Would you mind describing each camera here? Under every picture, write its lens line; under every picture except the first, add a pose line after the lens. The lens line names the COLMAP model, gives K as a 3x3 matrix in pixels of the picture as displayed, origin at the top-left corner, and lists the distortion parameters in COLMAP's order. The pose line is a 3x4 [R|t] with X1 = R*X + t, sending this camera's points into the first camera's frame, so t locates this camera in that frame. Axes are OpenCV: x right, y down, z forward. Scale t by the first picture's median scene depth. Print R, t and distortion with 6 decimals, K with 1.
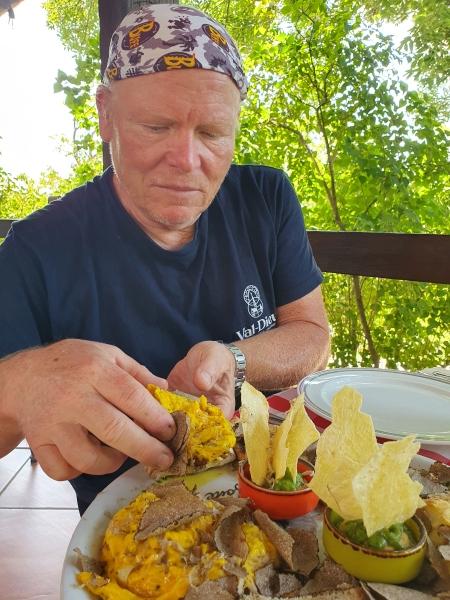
lens RADIAL K [[452.4, 0, 225.0], [0, 452.4, 300.0], [0, 0, 1]] dist [0.008558, 0.002064]
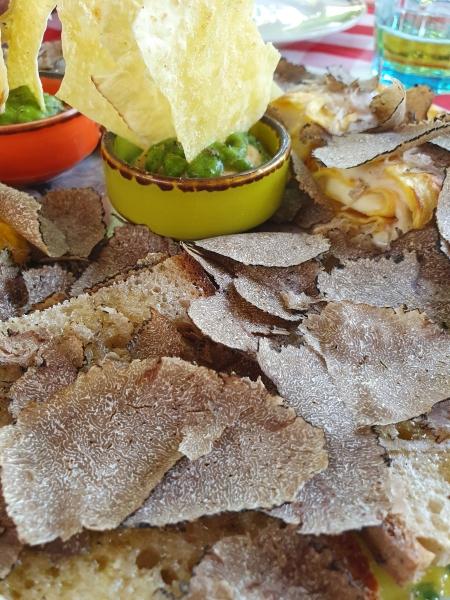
lens RADIAL K [[452.4, 0, 225.0], [0, 452.4, 300.0], [0, 0, 1]] dist [0.008558, 0.002064]
pose [[0.918918, -0.279817, 0.278016, 0.172867], [0.054059, 0.787508, 0.613928, 0.339774], [-0.390728, -0.549120, 0.738782, 0.537007]]
